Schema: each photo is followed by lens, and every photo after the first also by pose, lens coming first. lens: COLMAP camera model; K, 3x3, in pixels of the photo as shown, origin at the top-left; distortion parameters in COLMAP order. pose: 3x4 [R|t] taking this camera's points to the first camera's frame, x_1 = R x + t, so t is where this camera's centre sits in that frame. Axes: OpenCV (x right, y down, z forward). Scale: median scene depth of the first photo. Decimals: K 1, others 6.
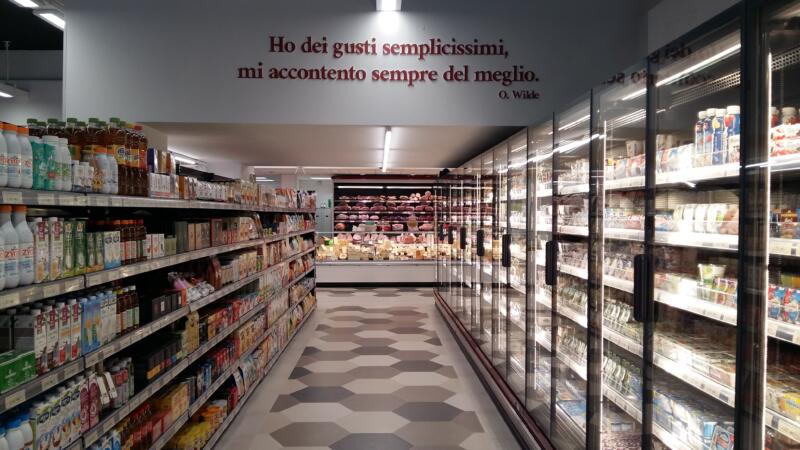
lens RADIAL K [[622.4, 0, 400.0], [0, 622.4, 225.0], [0, 0, 1]] dist [-0.000033, -0.000109]
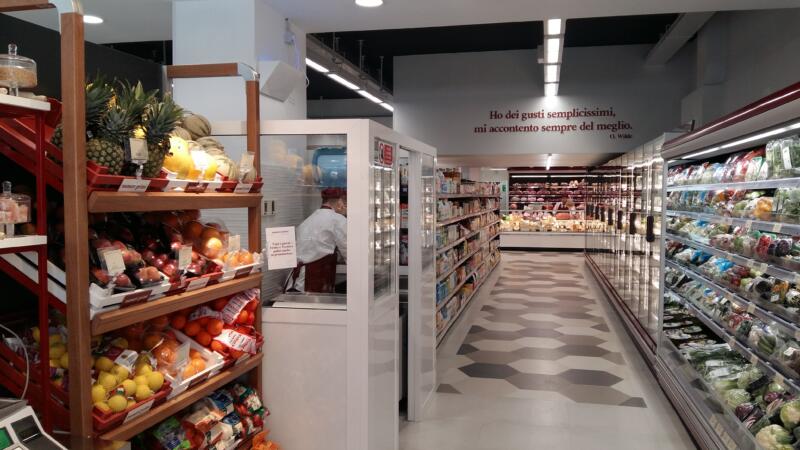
lens RADIAL K [[607.2, 0, 397.4], [0, 607.2, 211.0], [0, 0, 1]] dist [0.004812, -0.001326]
pose [[0.963849, 0.007936, -0.266331, 0.010351], [-0.005709, 0.999942, 0.009135, 0.002183], [0.266388, -0.007285, 0.963838, -0.349203]]
